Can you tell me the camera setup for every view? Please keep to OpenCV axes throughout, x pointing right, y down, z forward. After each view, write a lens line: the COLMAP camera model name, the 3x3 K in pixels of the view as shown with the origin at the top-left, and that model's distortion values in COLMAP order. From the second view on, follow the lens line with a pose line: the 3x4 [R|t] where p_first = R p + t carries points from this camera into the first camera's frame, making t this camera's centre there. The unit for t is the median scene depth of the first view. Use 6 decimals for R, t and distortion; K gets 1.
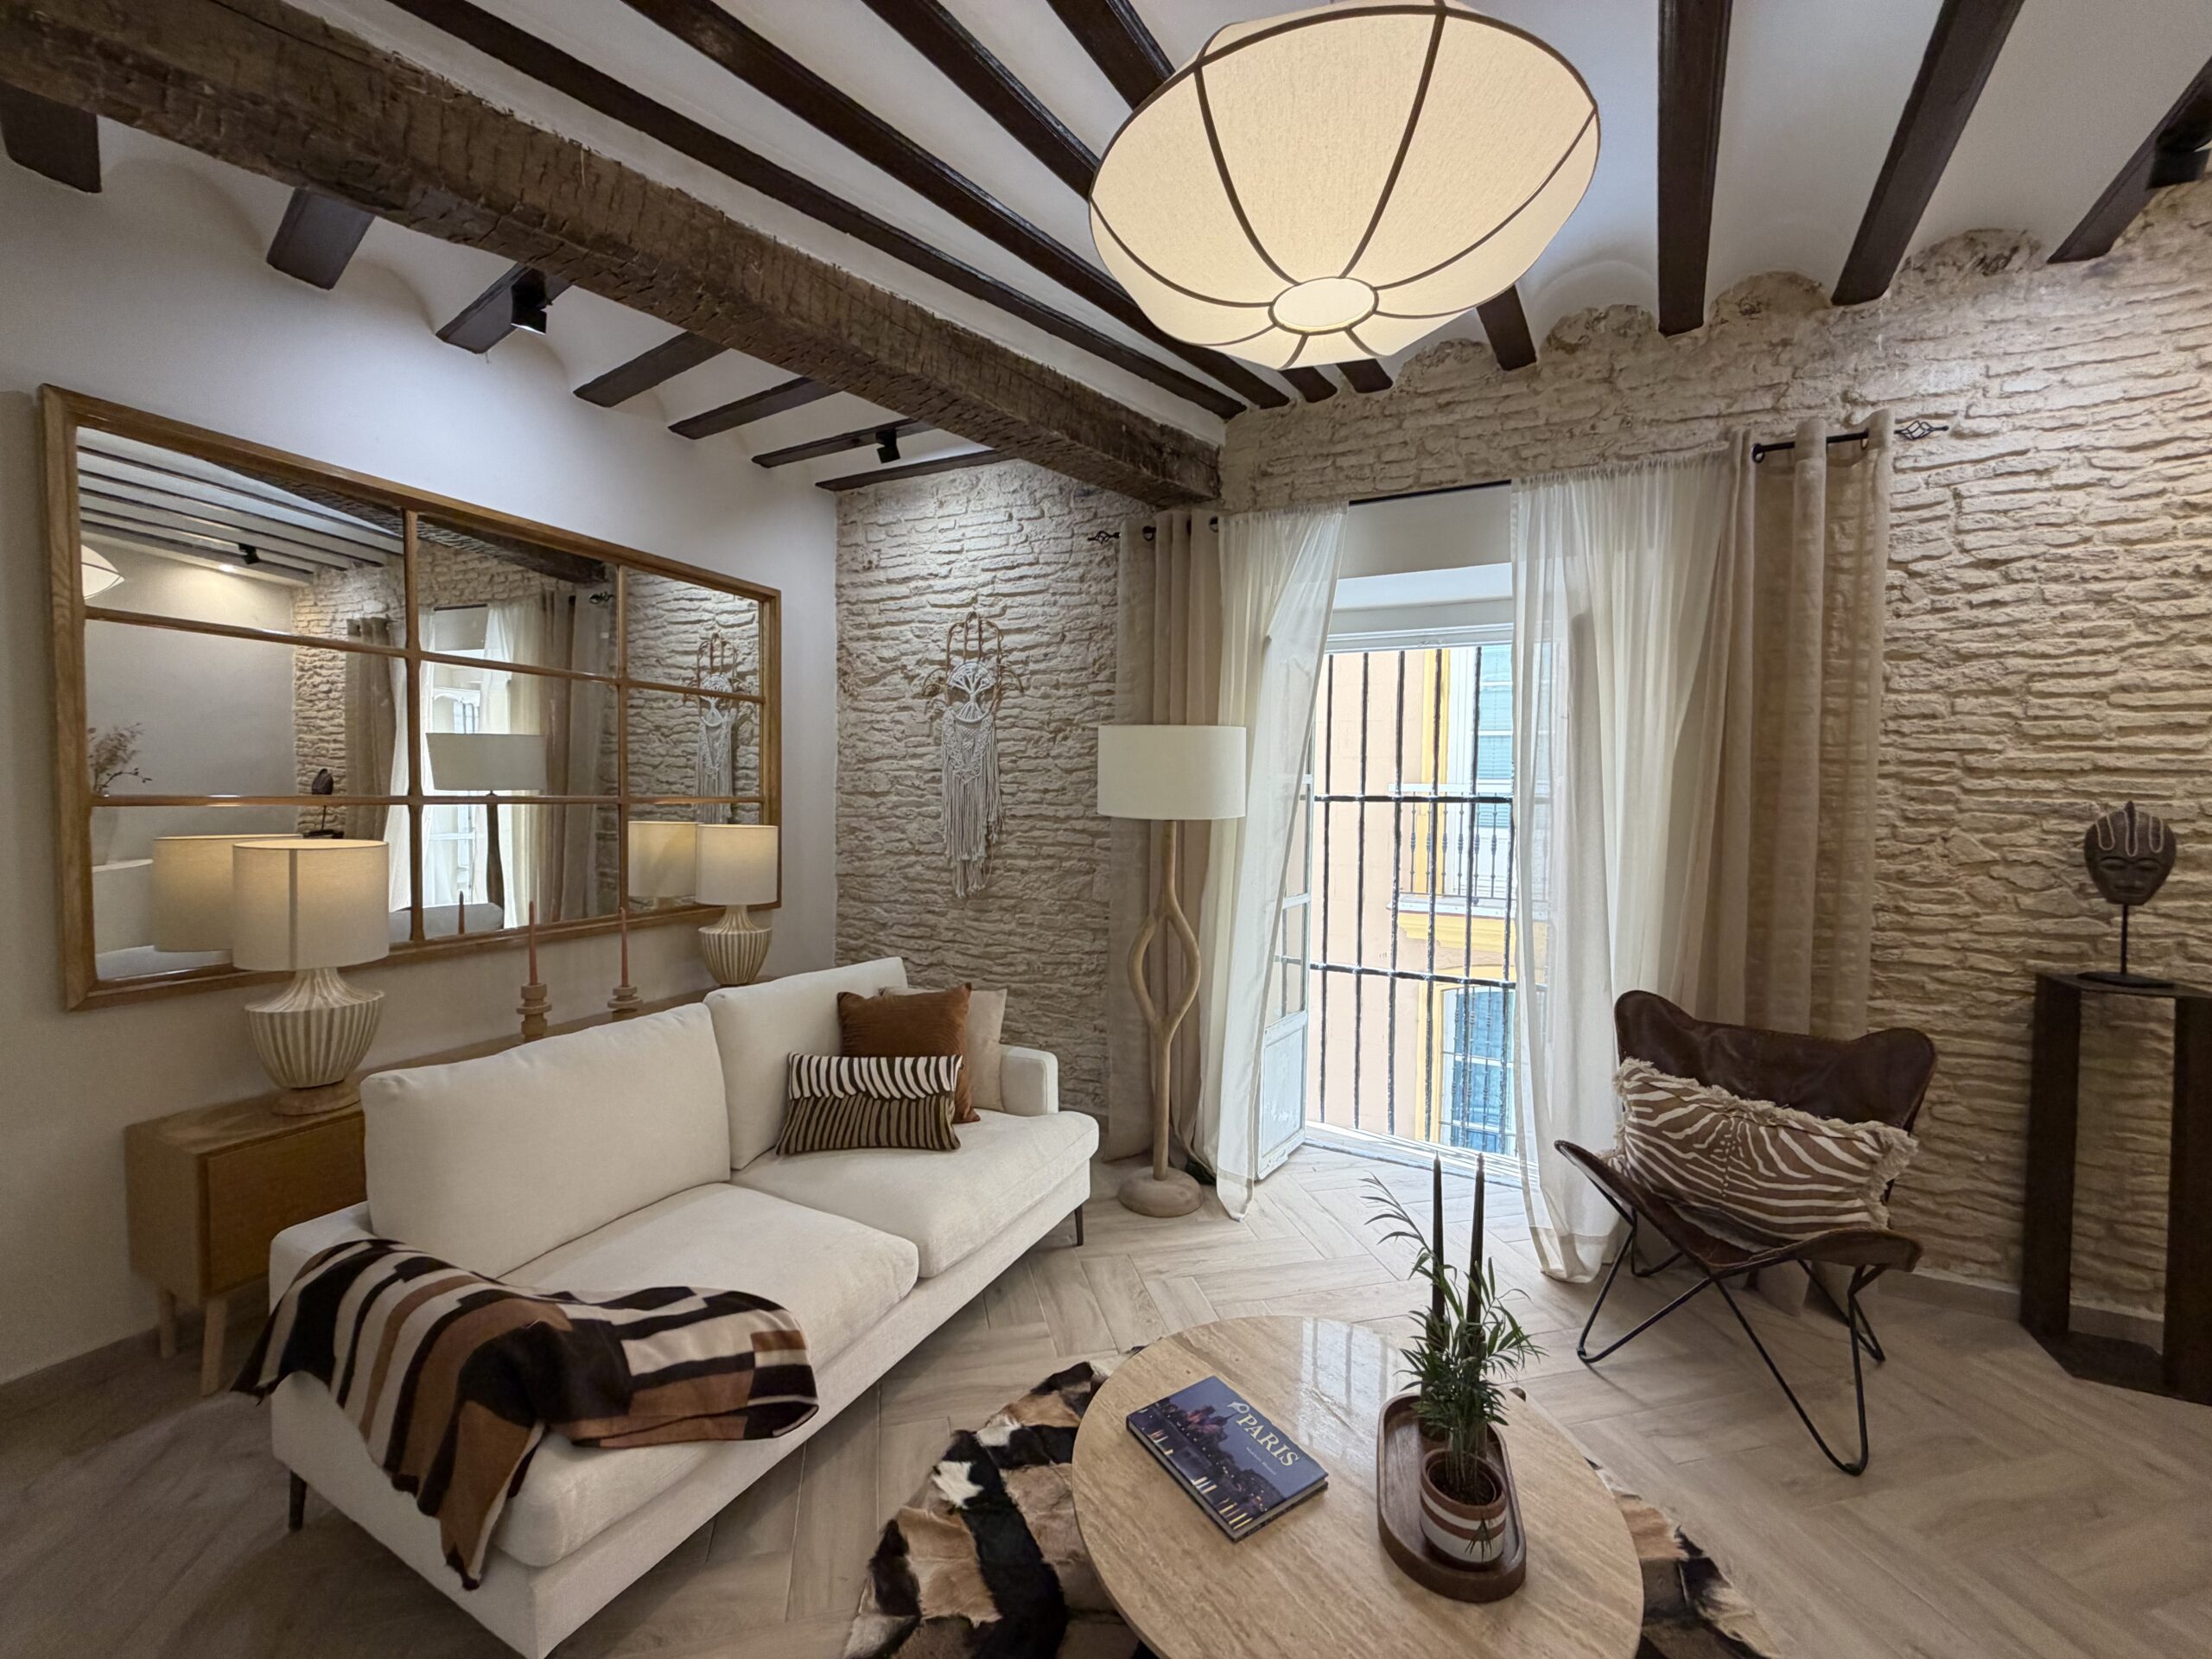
lens RADIAL K [[883.3, 0, 1107.7], [0, 883.3, 829.2], [0, 0, 1]] dist [0.001176, -0.000246]
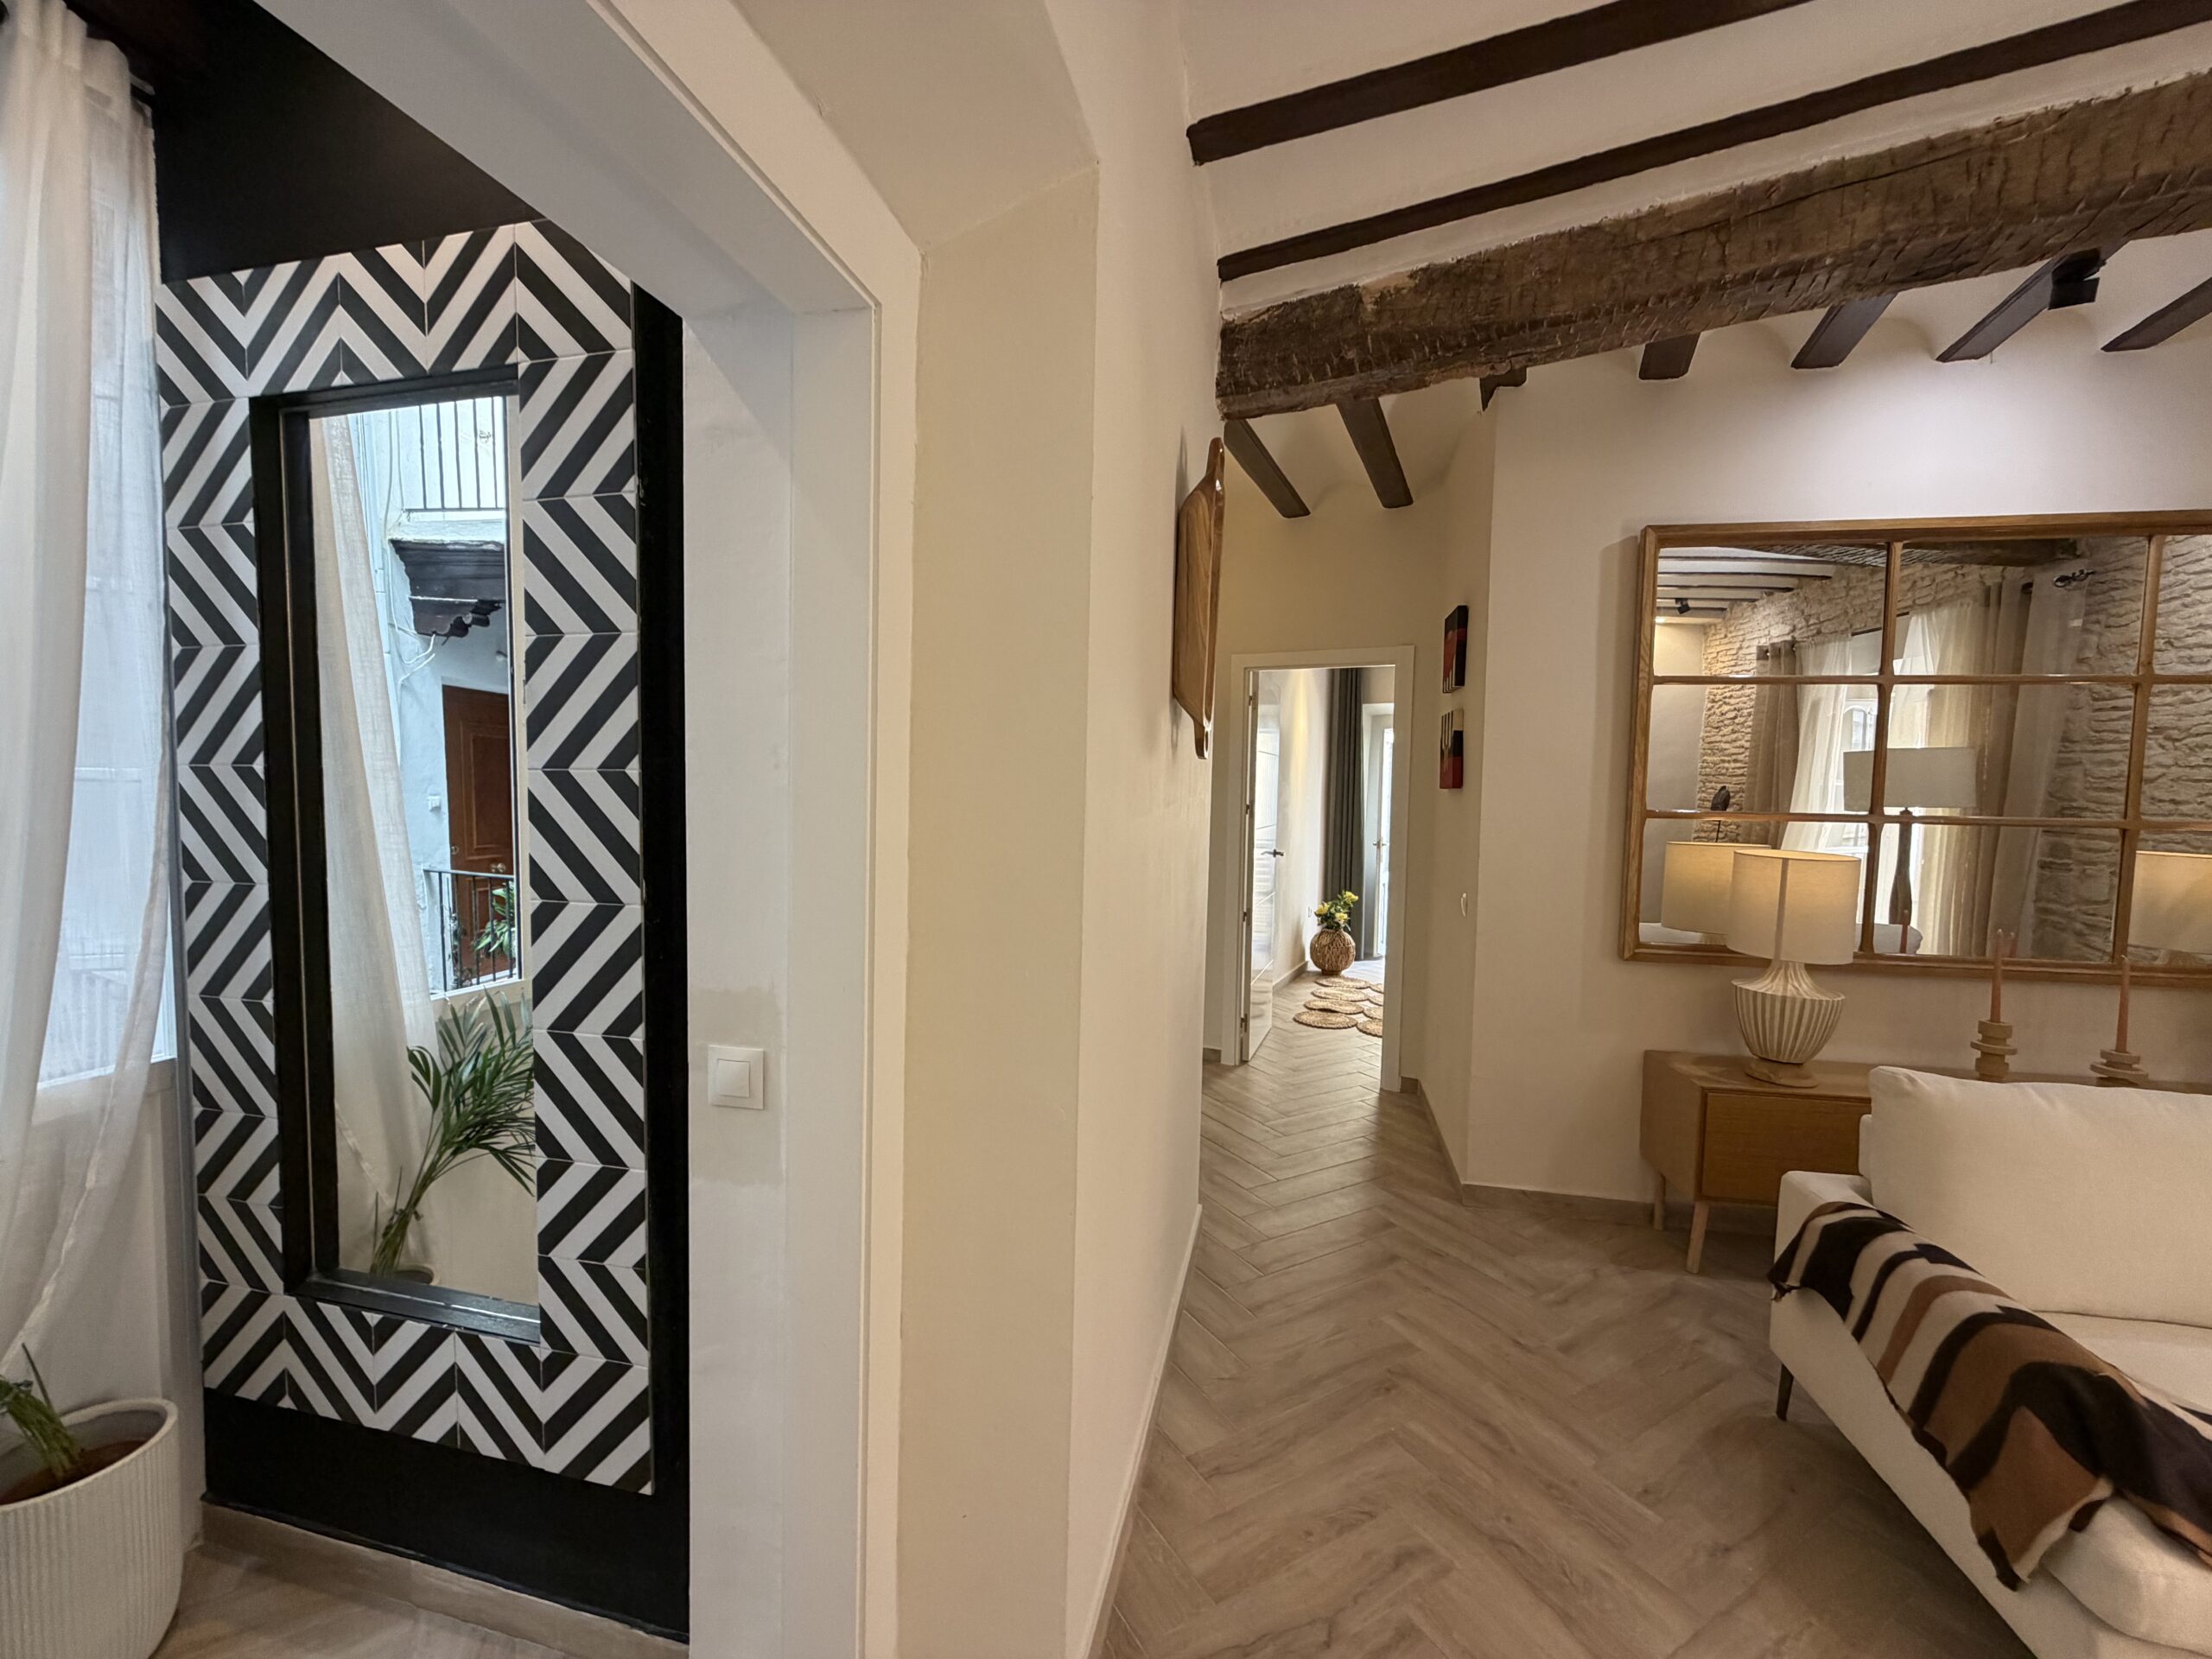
lens RADIAL K [[883.3, 0, 1096.3], [0, 883.3, 830.8], [0, 0, 1]] dist [0.001176, -0.000246]
pose [[0.268885, 0.041050, -0.962297, -0.013971], [-0.053811, 0.998171, 0.027544, 0.001382], [0.961668, 0.044376, 0.270602, -0.105360]]
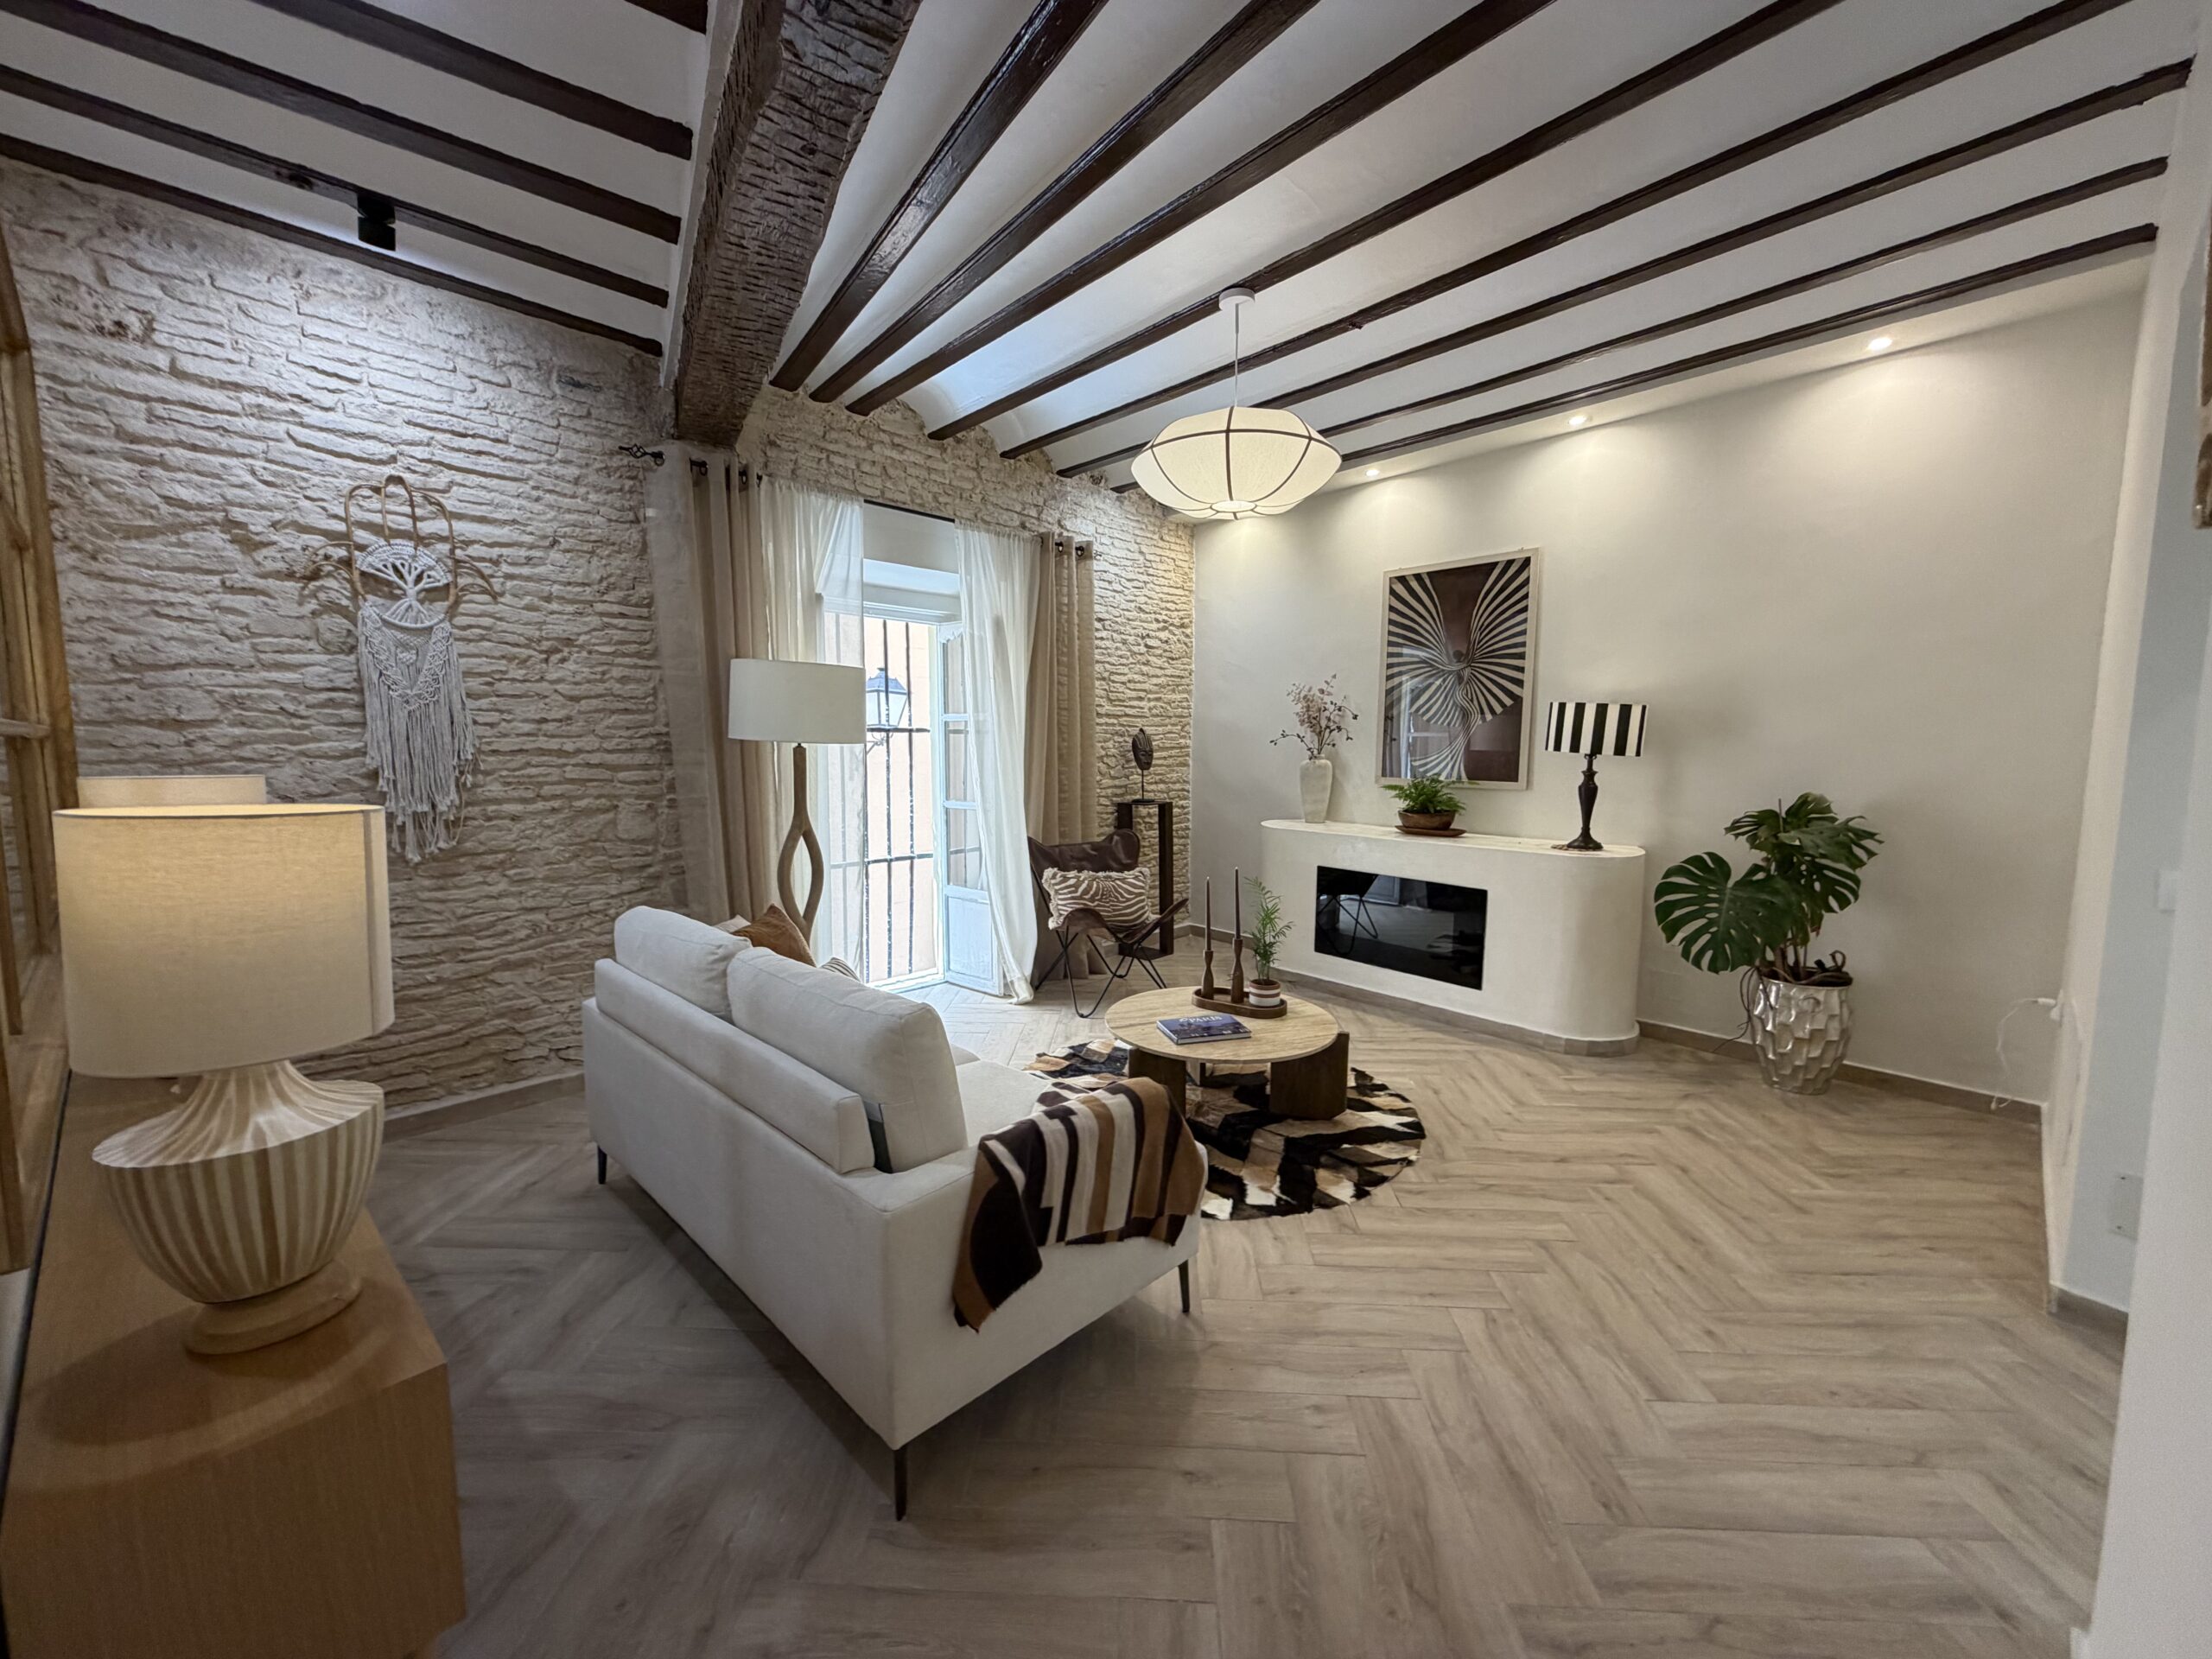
lens RADIAL K [[883.3, 0, 1097.4], [0, 883.3, 829.0], [0, 0, 1]] dist [0.001176, -0.000246]
pose [[0.292194, -0.106316, 0.950431, -0.759985], [0.044541, 0.994236, 0.097523, 0.001517], [-0.955321, 0.013838, 0.295246, 0.241539]]
